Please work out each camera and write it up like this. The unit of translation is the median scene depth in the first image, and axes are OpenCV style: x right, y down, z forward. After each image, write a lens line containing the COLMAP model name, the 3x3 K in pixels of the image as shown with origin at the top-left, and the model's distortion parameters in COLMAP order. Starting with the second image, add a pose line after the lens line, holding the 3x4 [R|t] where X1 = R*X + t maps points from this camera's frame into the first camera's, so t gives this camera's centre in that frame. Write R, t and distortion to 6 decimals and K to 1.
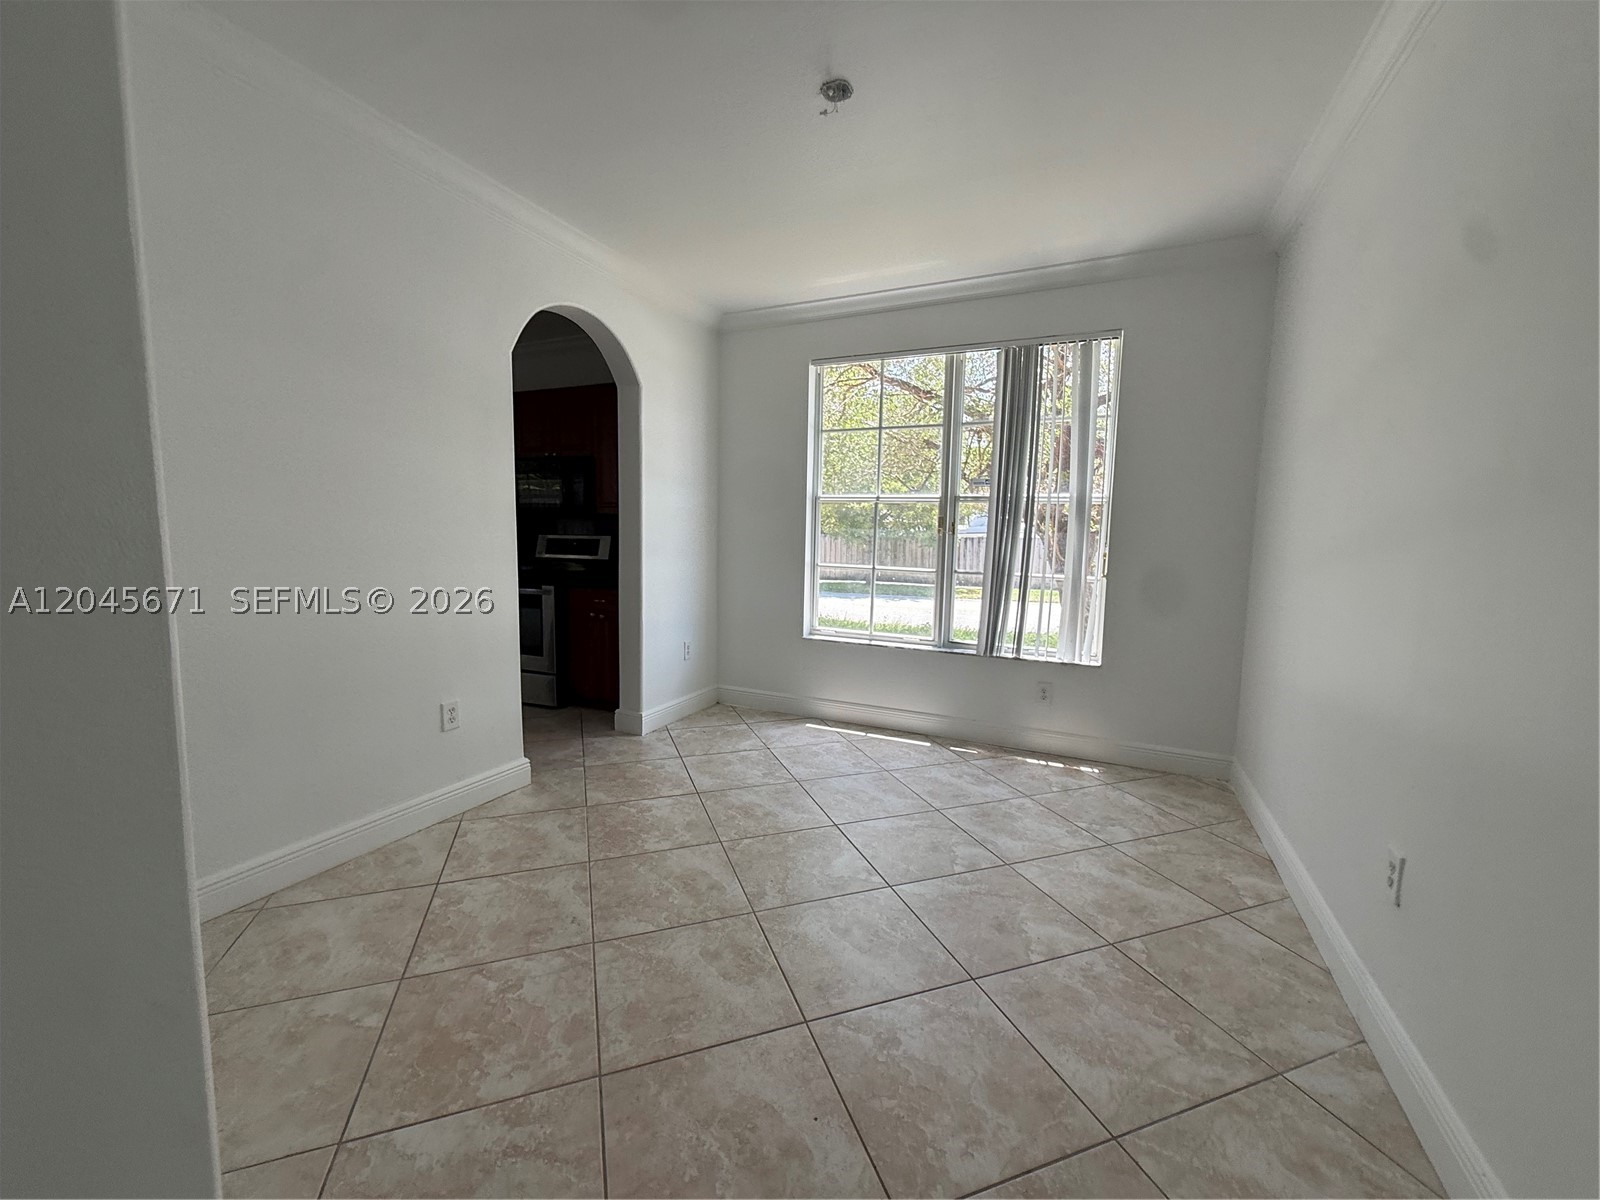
lens RADIAL K [[637.0, 0, 805.0], [0, 637.0, 605.6], [0, 0, 1]] dist [-0.000212, 0.000516]
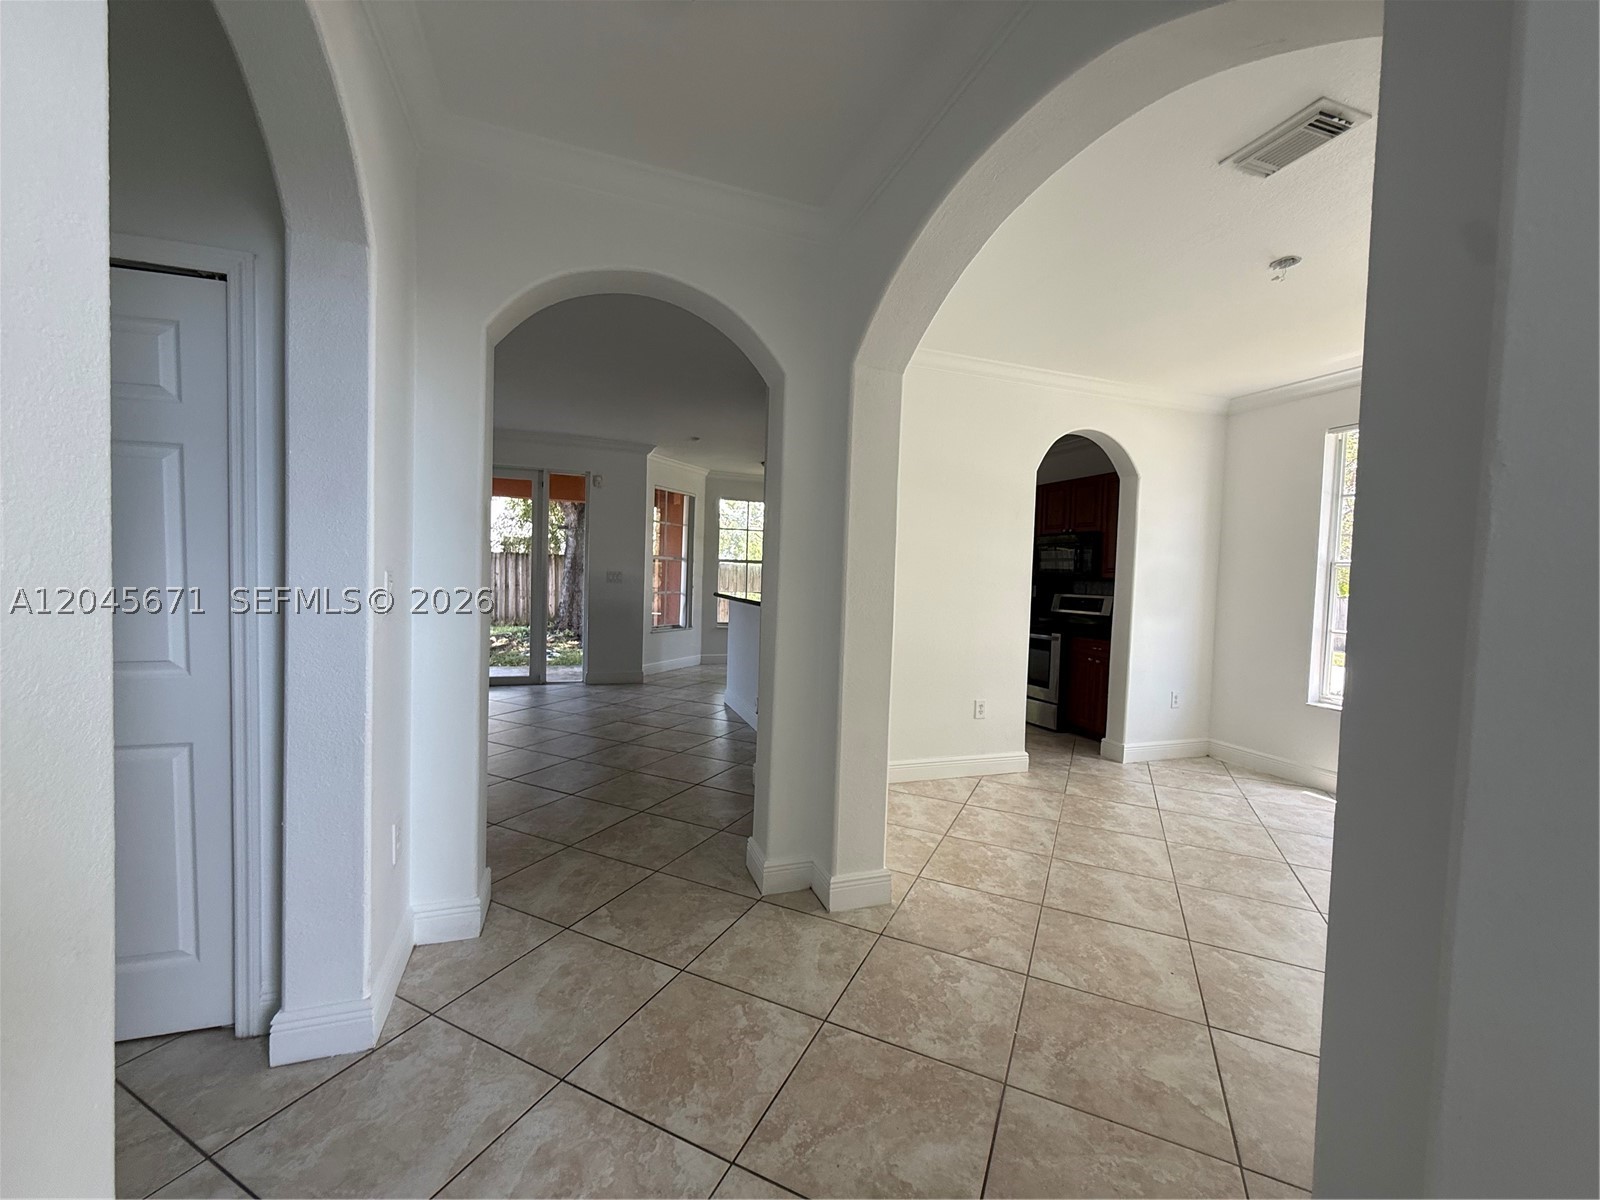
lens RADIAL K [[638.8, 0, 800.7], [0, 638.8, 584.9], [0, 0, 1]] dist [-0.000194, 0.000111]
pose [[0.699656, 0.014838, -0.714325, 0.220216], [-0.101908, 0.991635, -0.079217, 0.037458], [0.707174, 0.128220, 0.695316, -0.386163]]
